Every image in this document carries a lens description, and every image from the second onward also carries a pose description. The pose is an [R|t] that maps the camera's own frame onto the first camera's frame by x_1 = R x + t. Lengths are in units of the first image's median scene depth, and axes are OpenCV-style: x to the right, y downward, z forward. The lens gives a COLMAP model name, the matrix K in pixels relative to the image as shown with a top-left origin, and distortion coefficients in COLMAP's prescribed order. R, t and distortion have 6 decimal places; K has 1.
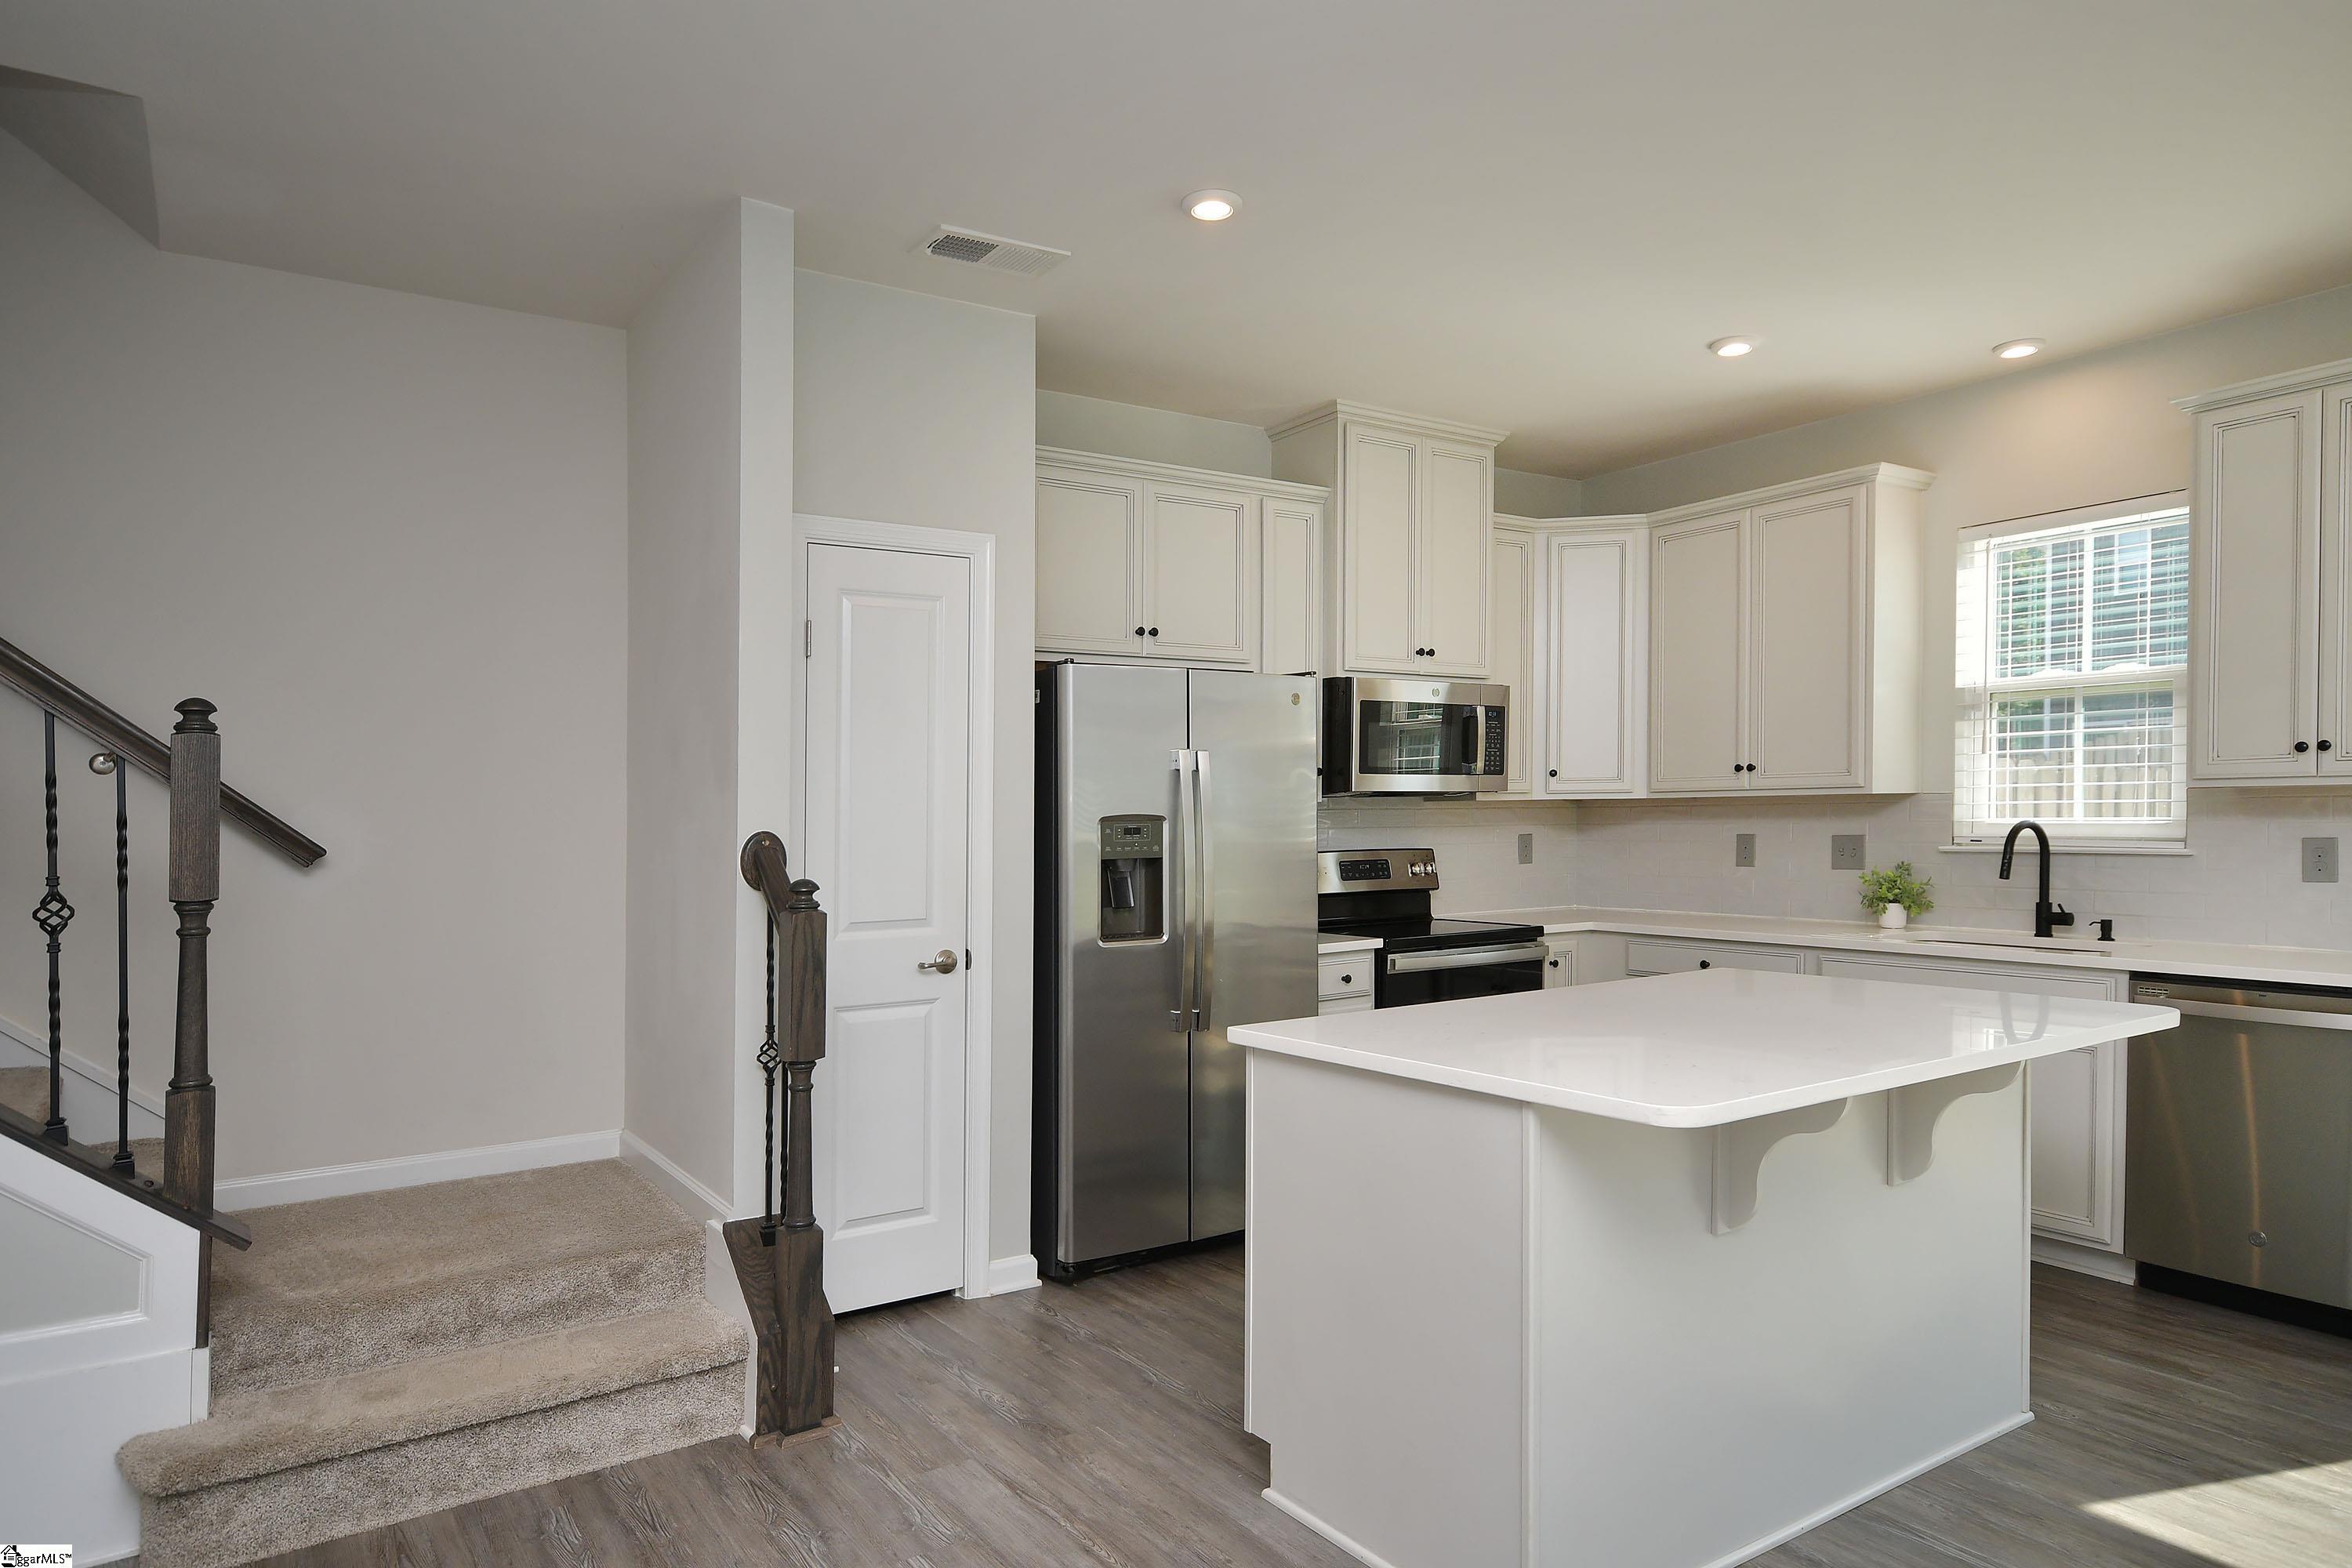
lens RADIAL K [[1435.3, 0, 1205.4], [0, 1435.3, 844.7], [0, 0, 1]] dist [0.021933, 0.001104]
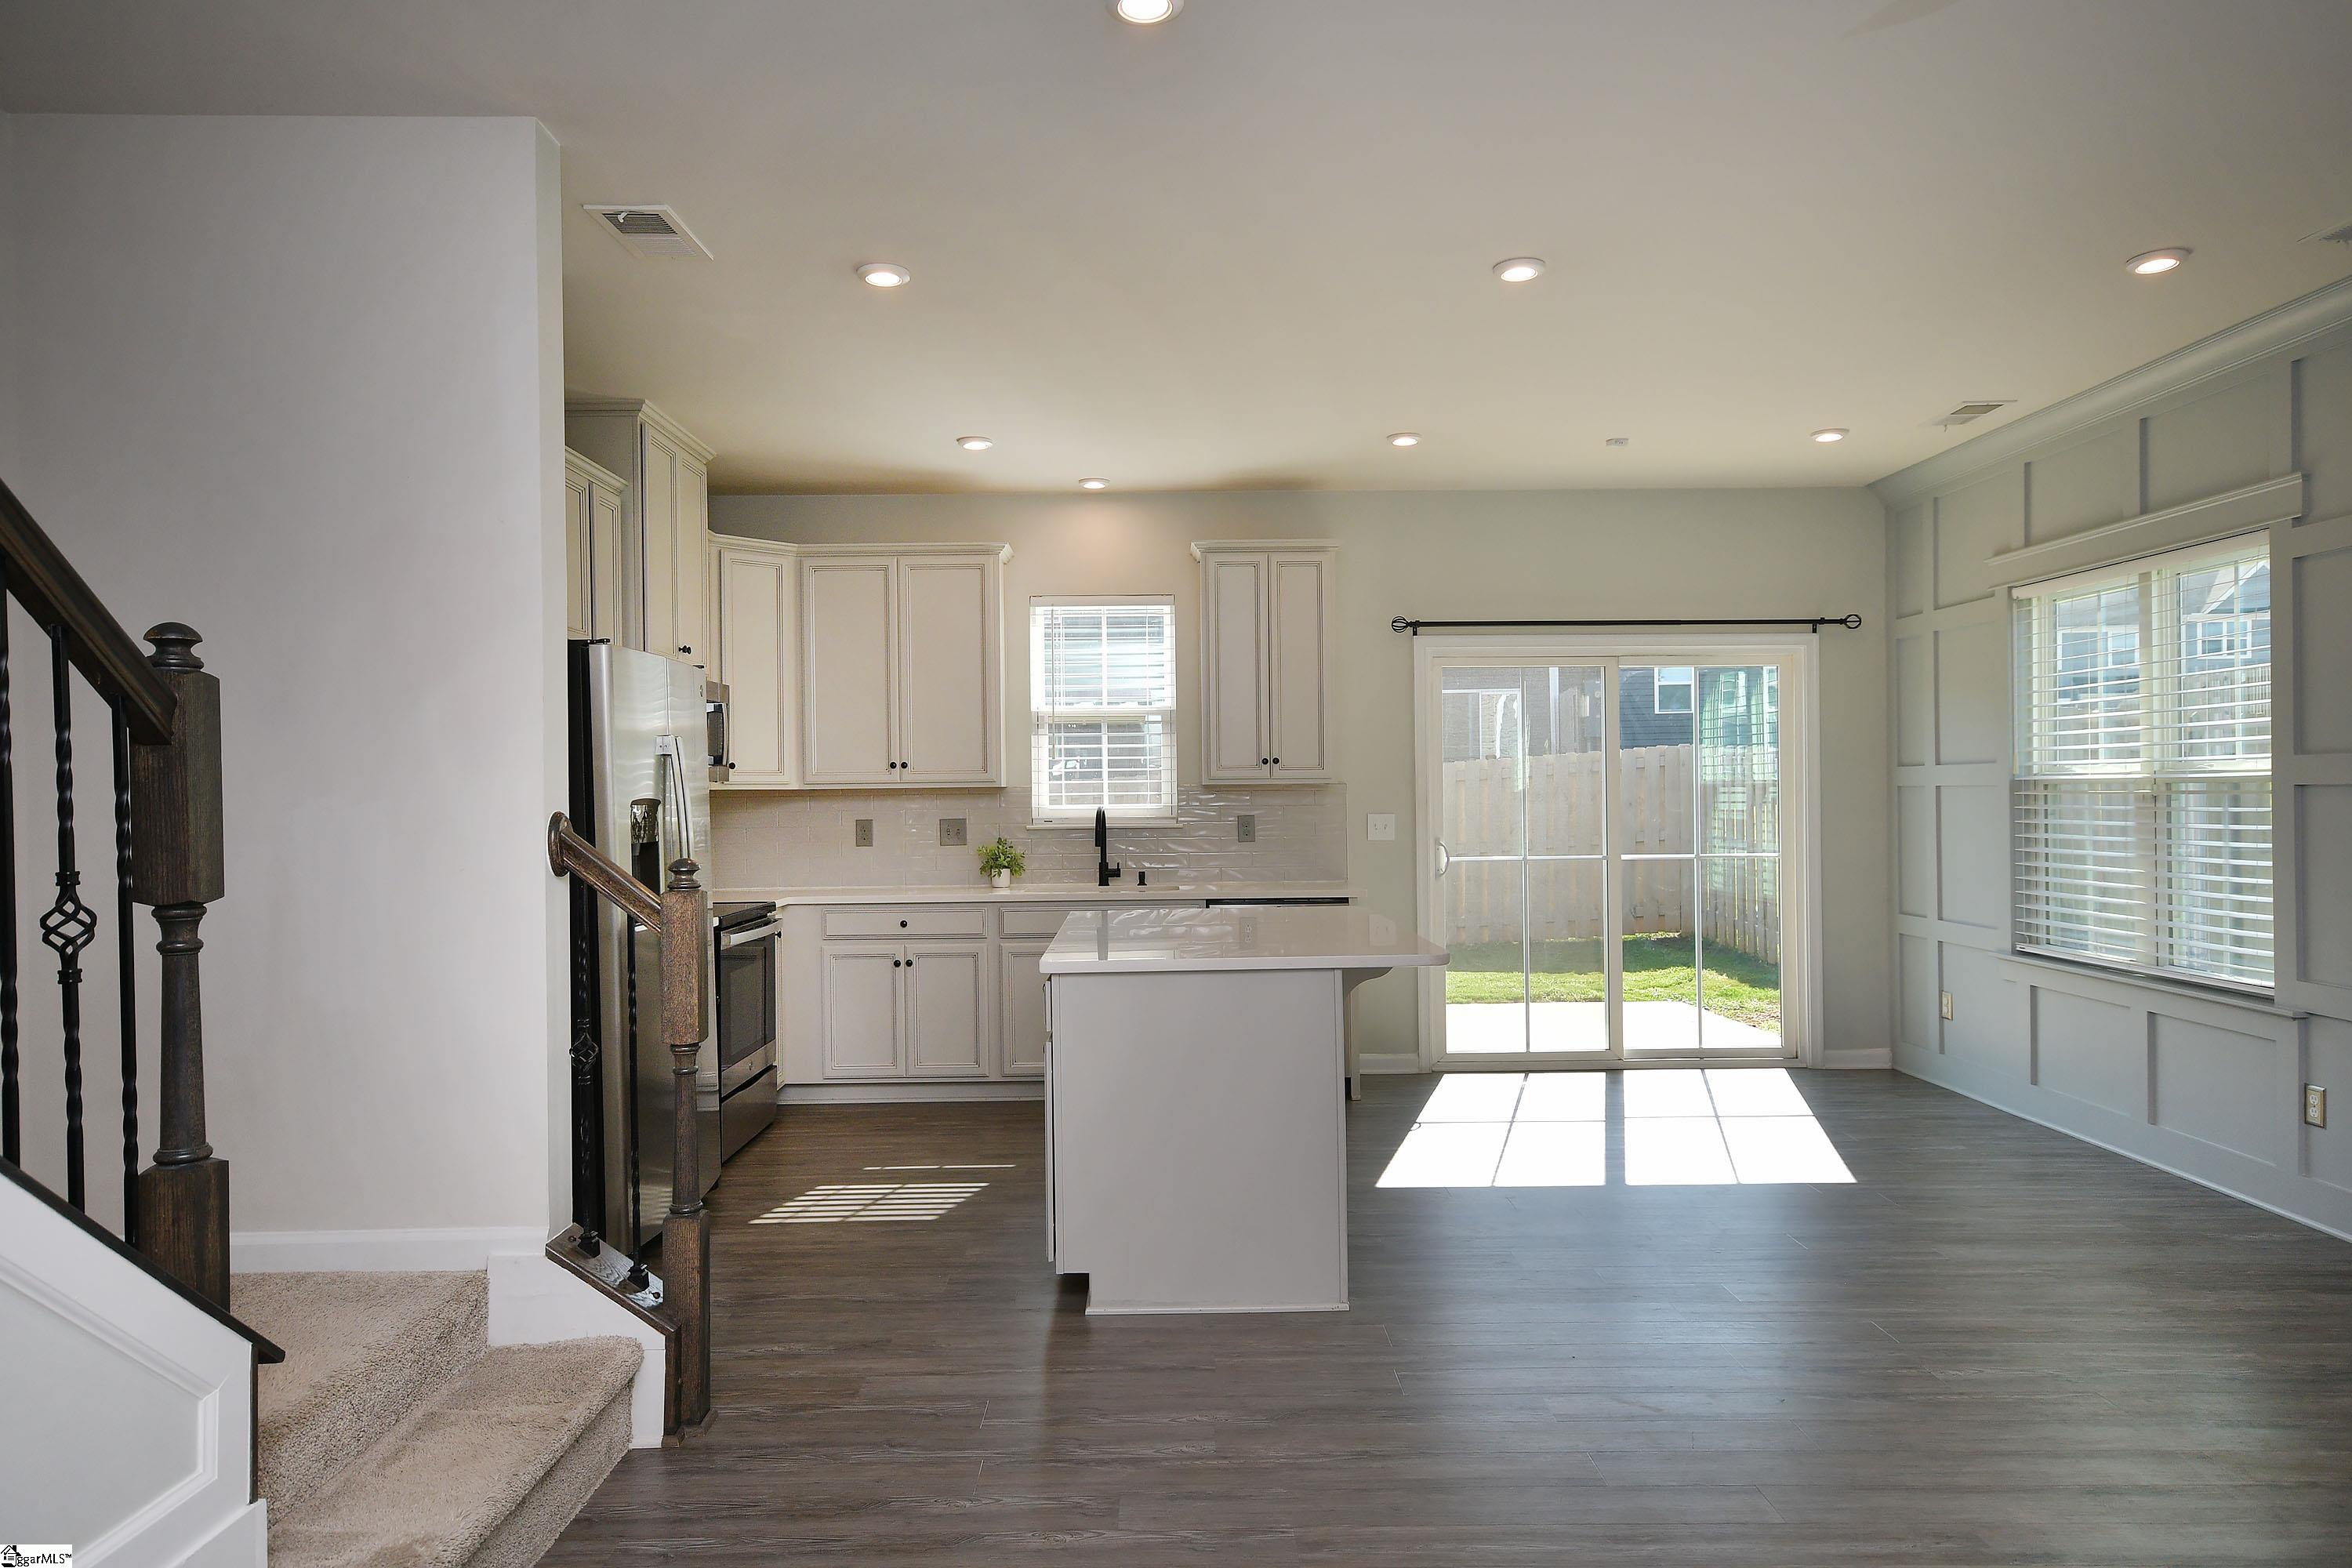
lens RADIAL K [[1573.0, 0, 1140.0], [0, 1573.0, 812.7], [0, 0, 1]] dist [0.023031, 0.001845]
pose [[0.563366, -0.002367, 0.826204, -0.714813], [0.023132, 0.999649, -0.012909, 0.011140], [-0.825884, 0.026385, 0.563223, 0.075745]]
